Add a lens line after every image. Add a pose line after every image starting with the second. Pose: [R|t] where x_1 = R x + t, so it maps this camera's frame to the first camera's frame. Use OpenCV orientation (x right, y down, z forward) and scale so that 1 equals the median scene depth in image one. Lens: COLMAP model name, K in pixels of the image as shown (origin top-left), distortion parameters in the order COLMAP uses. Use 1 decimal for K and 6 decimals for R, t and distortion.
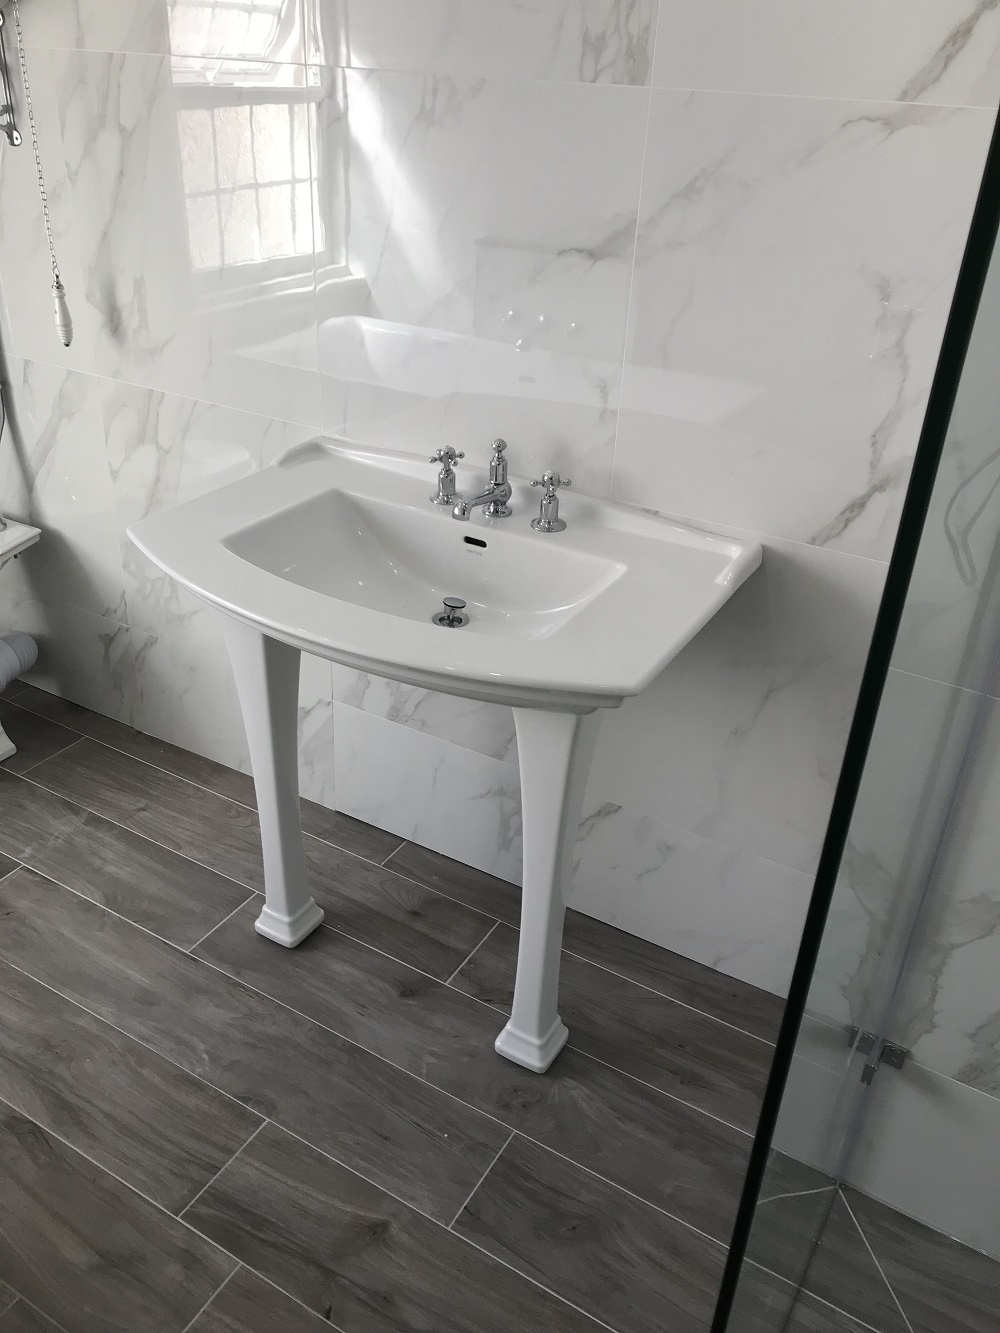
lens RADIAL K [[1091.2, 0, 506.6], [0, 1091.2, 682.6], [0, 0, 1]] dist [0.025403, -0.018872]
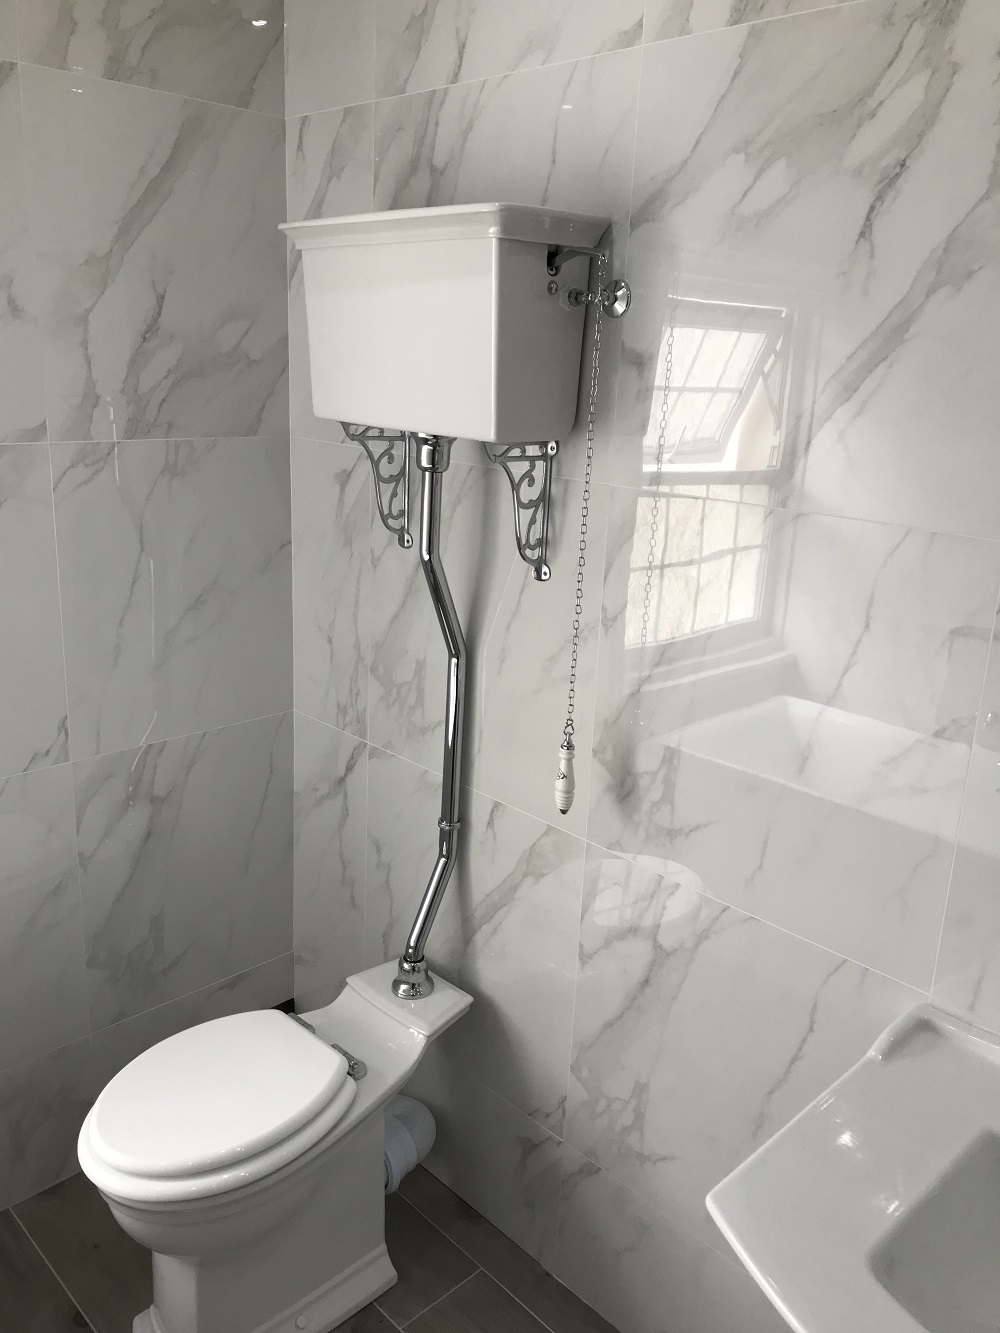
lens RADIAL K [[1091.2, 0, 504.6], [0, 1091.2, 666.6], [0, 0, 1]] dist [0.025403, -0.018872]
pose [[0.962512, 0.067715, -0.262650, -0.246651], [-0.133210, 0.961523, -0.240268, -0.217164], [0.236274, 0.266248, 0.934498, 0.224066]]
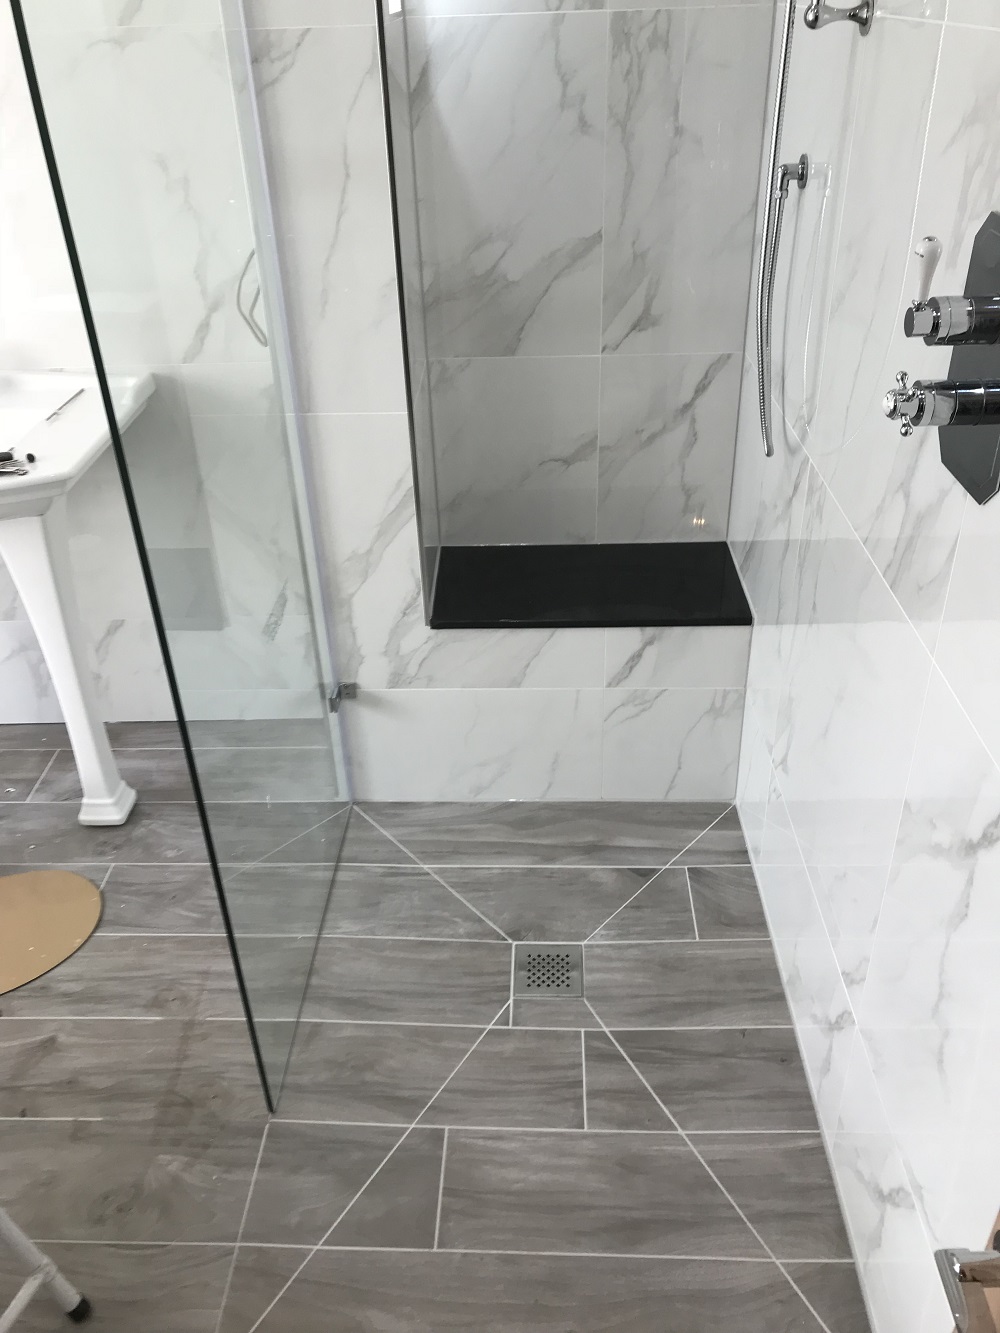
lens RADIAL K [[1091.2, 0, 490.8], [0, 1091.2, 667.1], [0, 0, 1]] dist [0.025403, -0.018872]
pose [[0.879240, -0.316106, 0.356391, 0.010062], [0.300375, 0.948536, 0.100271, 0.158272], [-0.369746, 0.018888, 0.928941, -0.294817]]
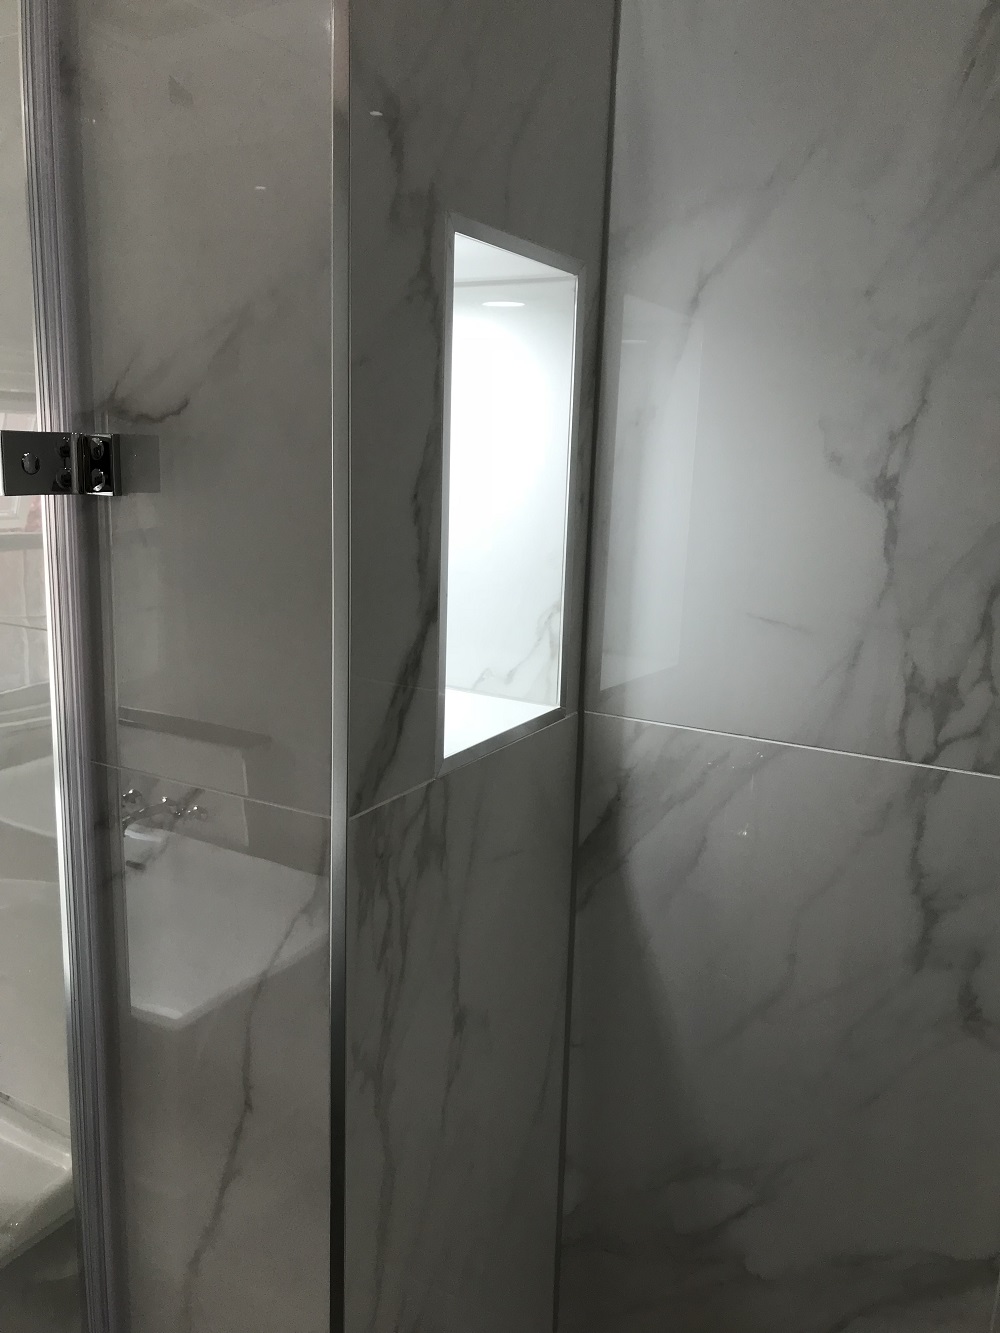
lens RADIAL K [[1091.2, 0, 507.1], [0, 1091.2, 664.1], [0, 0, 1]] dist [0.025403, -0.018872]
pose [[0.999722, -0.020981, 0.010733, 0.386320], [0.023303, 0.948035, -0.317312, -0.147909], [-0.003518, 0.317474, 0.948261, 0.133561]]
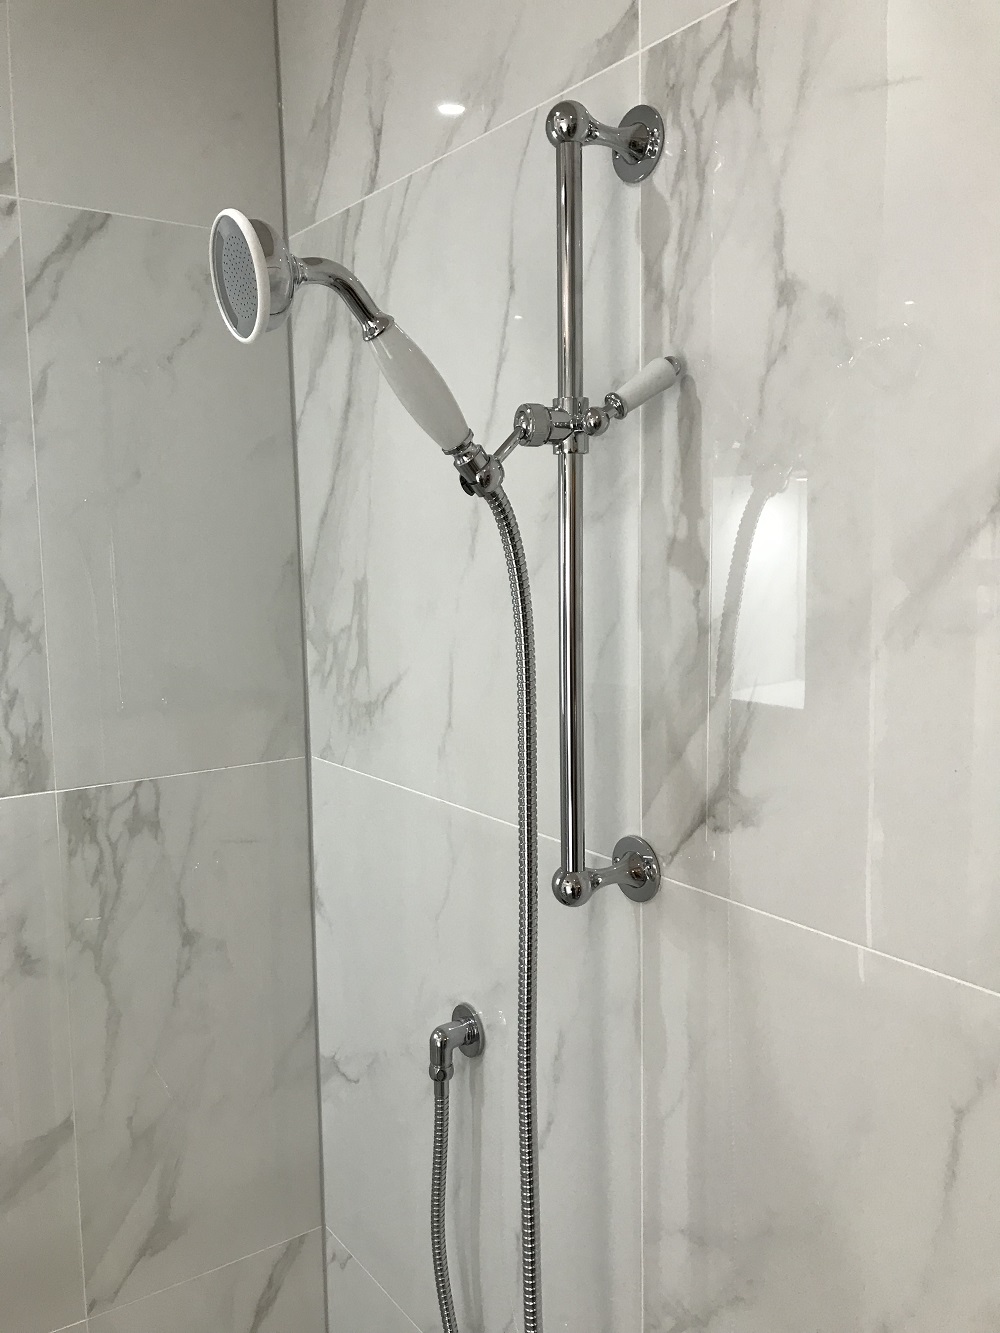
lens RADIAL K [[1091.2, 0, 481.6], [0, 1091.2, 669.6], [0, 0, 1]] dist [0.025403, -0.018872]
pose [[0.430255, -0.160422, 0.888339, 0.193059], [0.480231, 0.873950, -0.074770, -0.127798], [-0.764368, 0.458778, 0.453061, 0.041471]]
